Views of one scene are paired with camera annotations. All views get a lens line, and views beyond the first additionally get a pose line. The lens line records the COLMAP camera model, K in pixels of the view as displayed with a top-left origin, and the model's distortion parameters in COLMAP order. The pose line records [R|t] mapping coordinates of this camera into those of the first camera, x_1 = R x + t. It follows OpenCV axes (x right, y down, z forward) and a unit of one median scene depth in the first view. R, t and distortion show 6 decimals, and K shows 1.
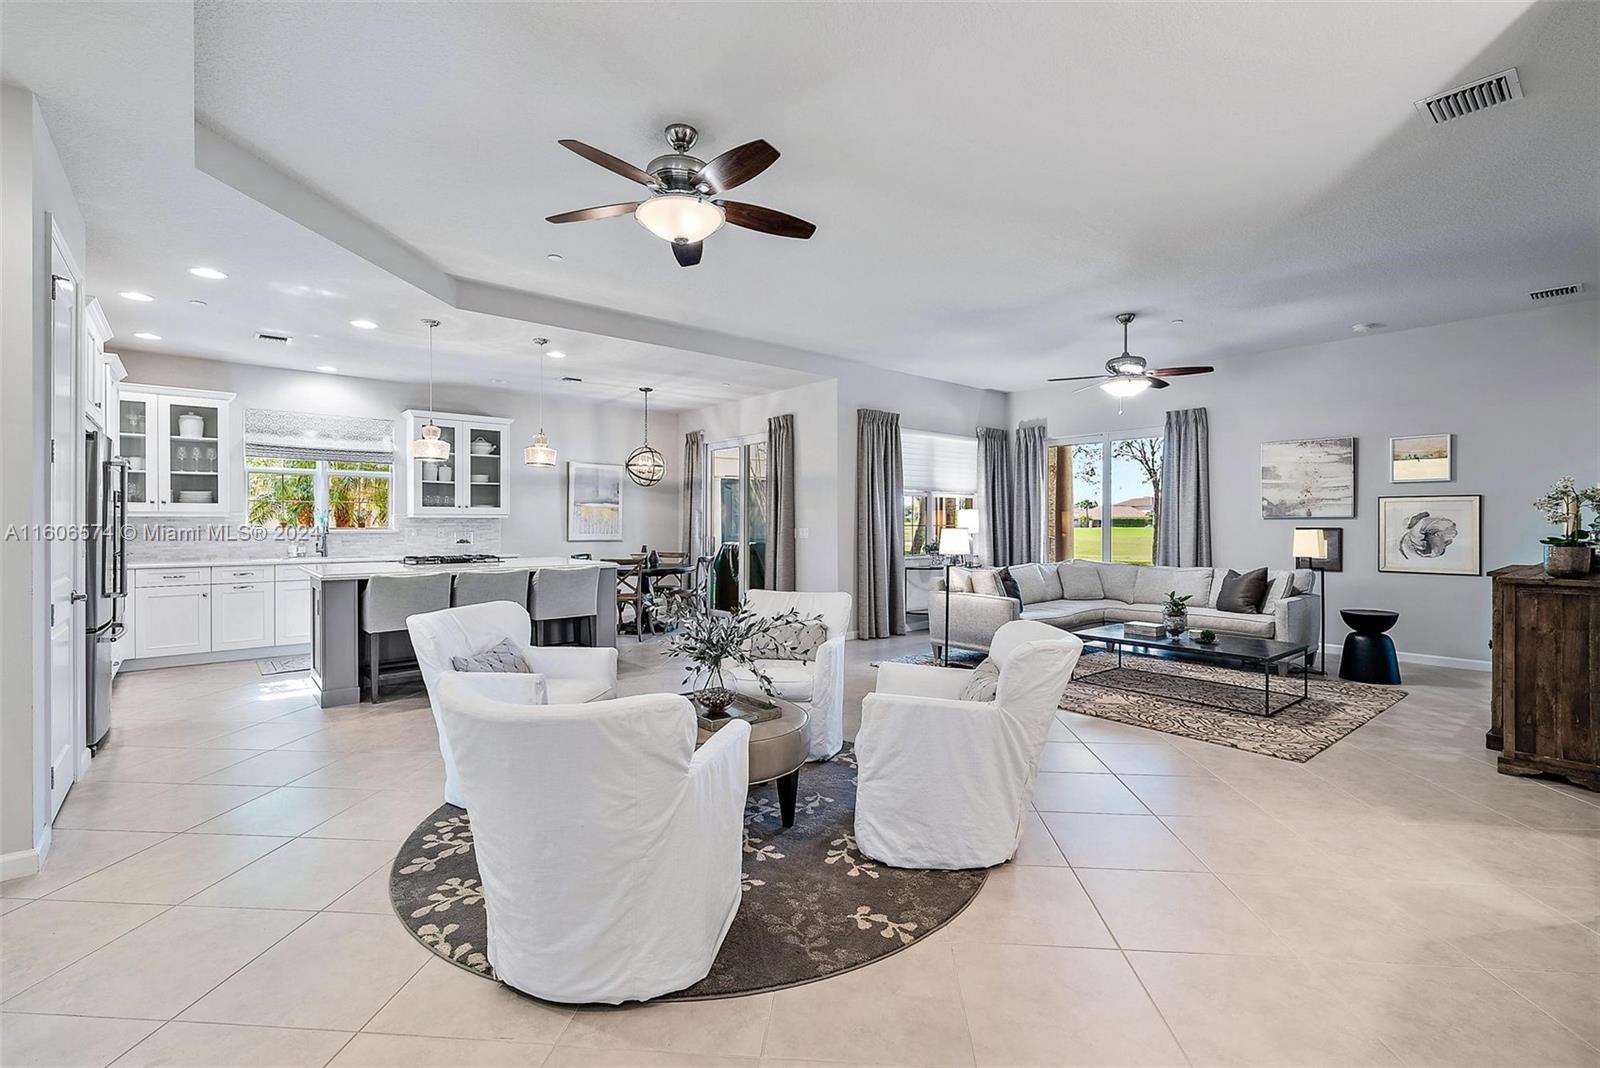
lens RADIAL K [[717.5, 0, 794.9], [0, 717.5, 528.3], [0, 0, 1]] dist [0.000677, 0.000323]
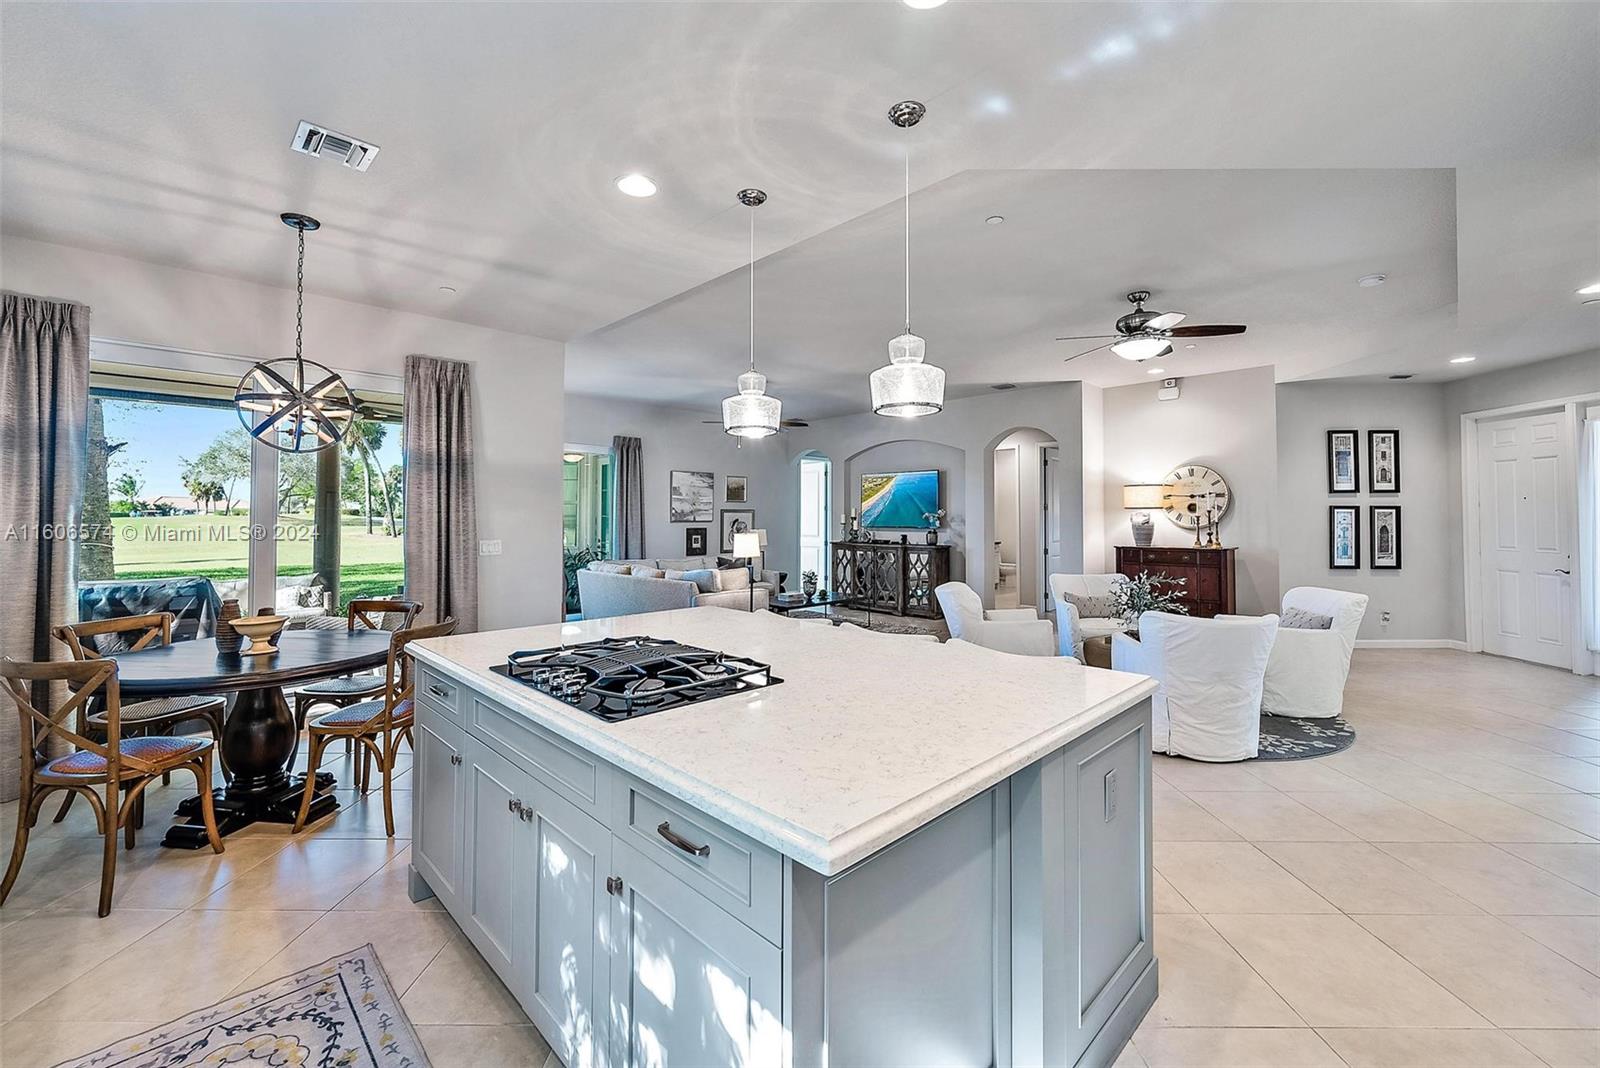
lens RADIAL K [[654.6, 0, 801.1], [0, 654.6, 511.1], [0, 0, 1]] dist [0.000412, 0.000067]
pose [[-0.083898, 0.009936, 0.996425, -0.732626], [0.004981, 0.999942, -0.009552, -0.023099], [-0.996462, 0.004162, -0.083942, 0.908908]]
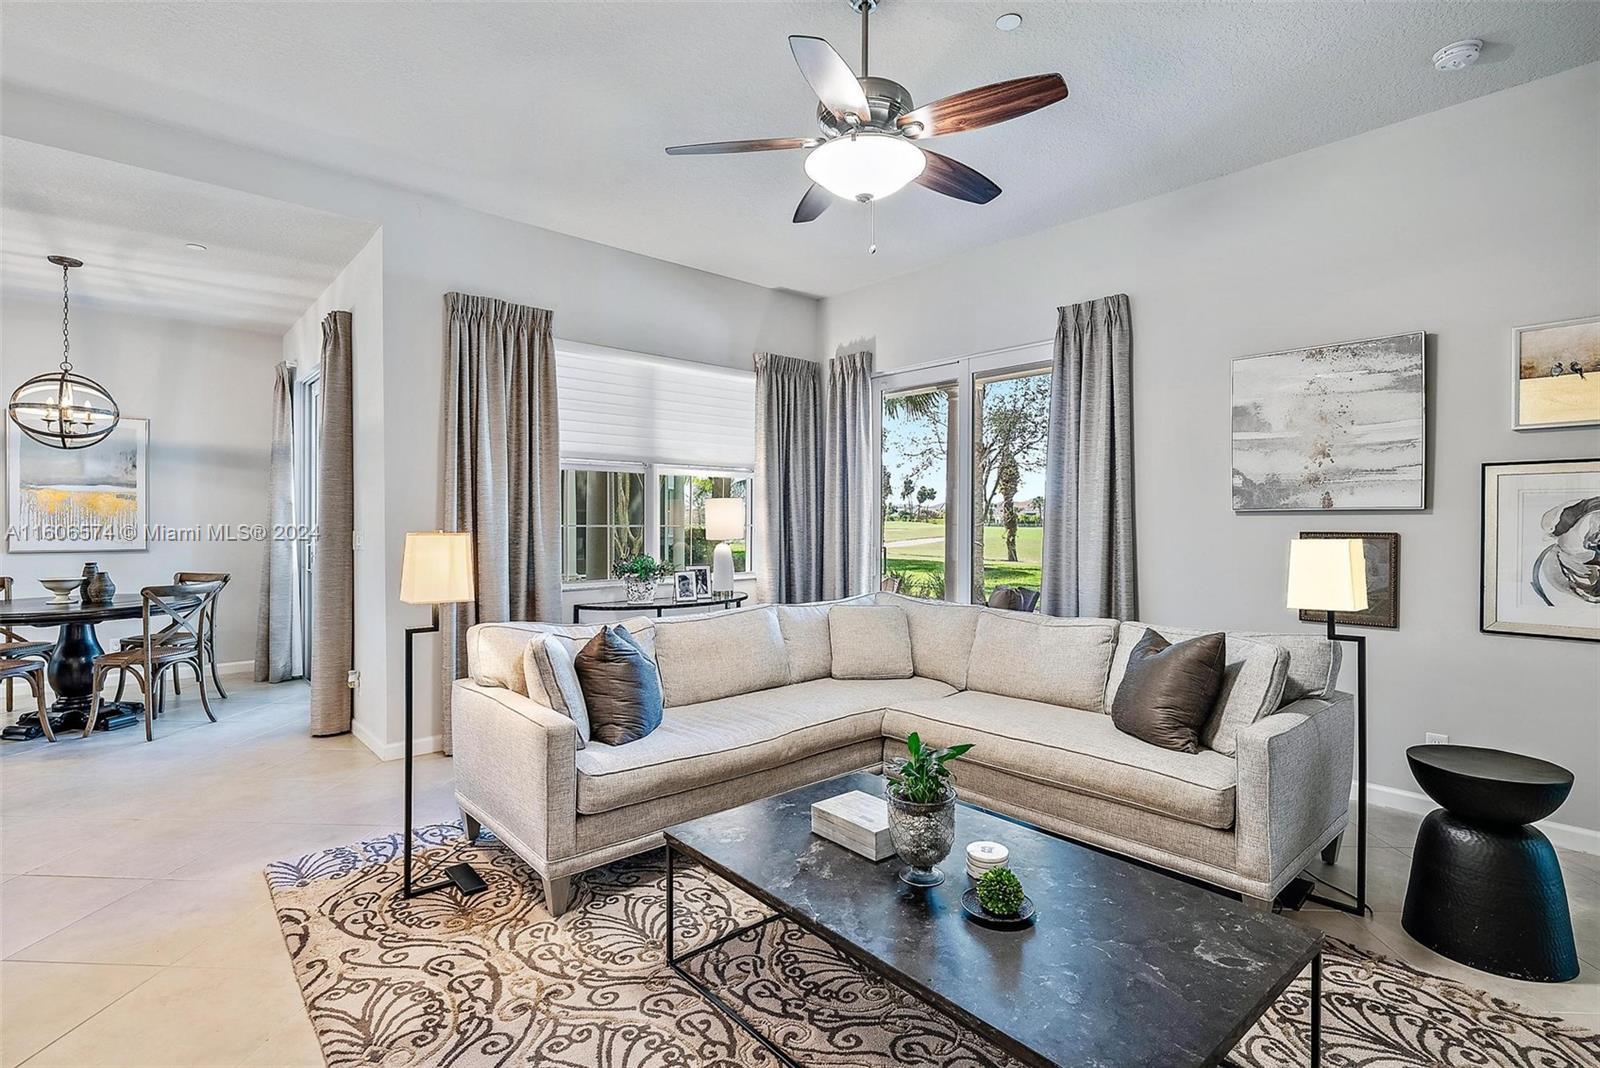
lens RADIAL K [[770.1, 0, 800.0], [0, 770.1, 534.0], [0, 0, 1]] dist [0.001683, 0.000009]
pose [[0.999698, 0.000200, 0.024571, 0.367739], [-0.000459, 0.999944, 0.010561, -0.004879], [-0.024568, -0.010569, 0.999642, 0.516327]]
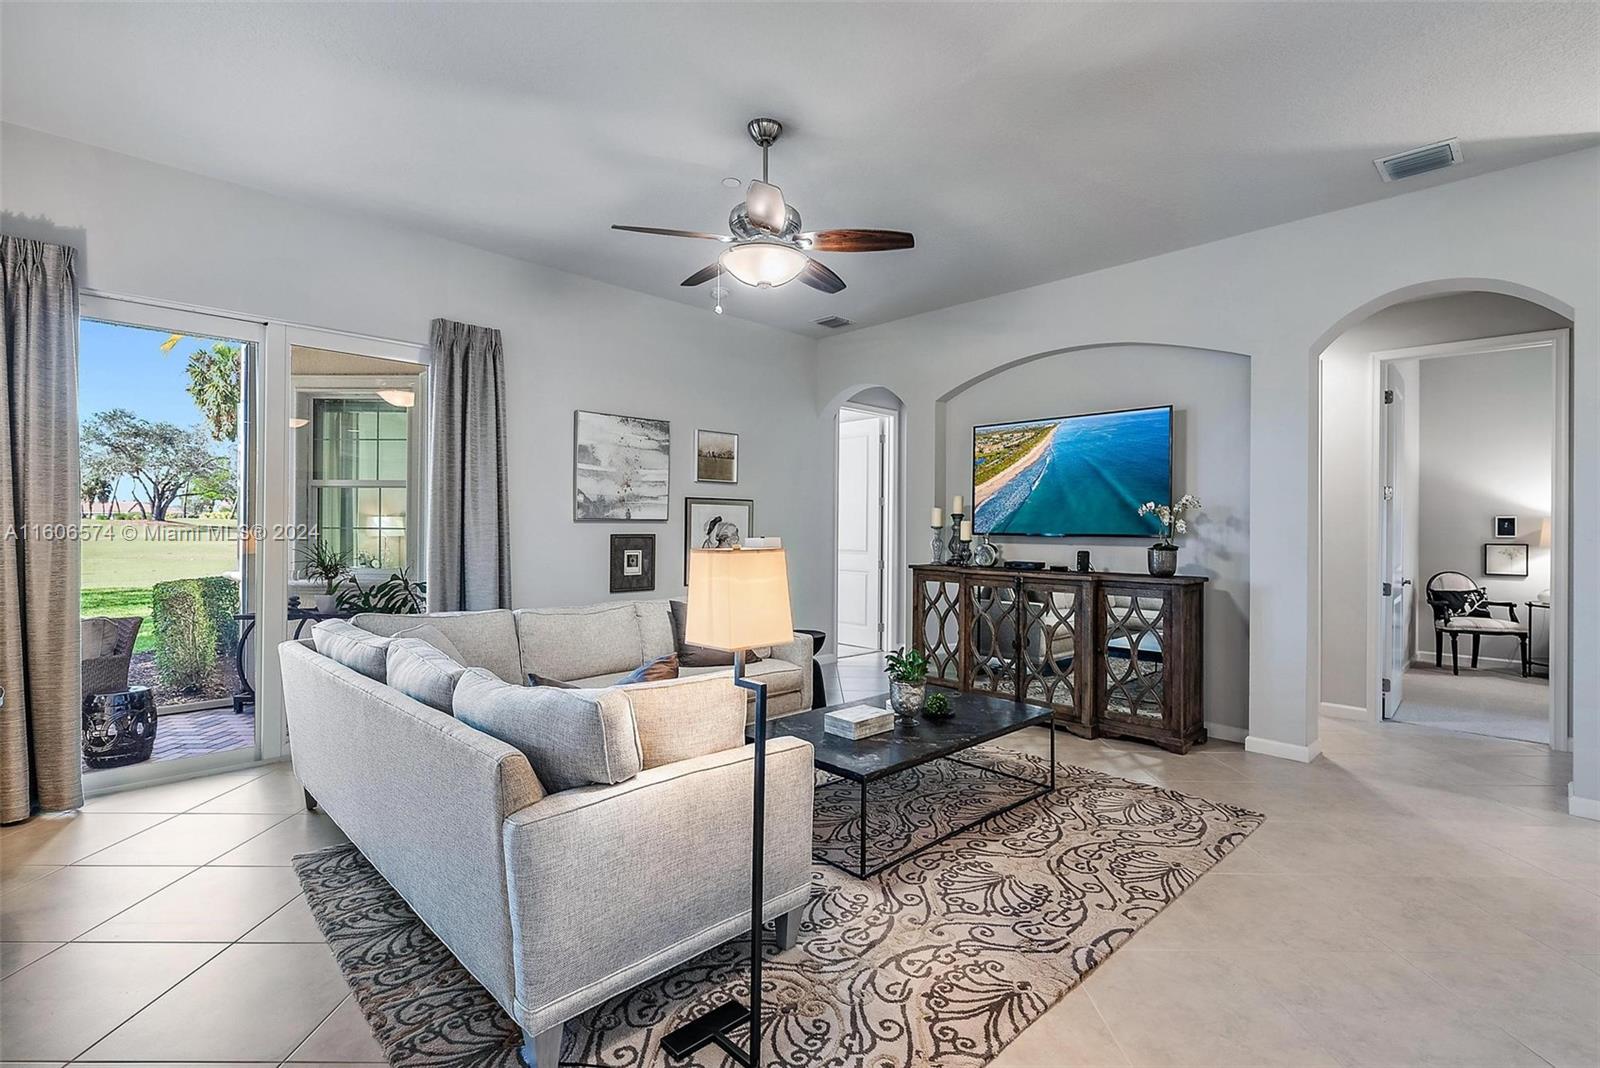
lens RADIAL K [[755.1, 0, 800.0], [0, 755.1, 534.0], [0, 0, 1]] dist [-0.000870, -0.000174]
pose [[-0.082273, -0.008419, 0.996574, -0.077423], [-0.001364, 0.999964, 0.008335, -0.007996], [-0.996609, -0.000673, -0.082282, 0.907342]]
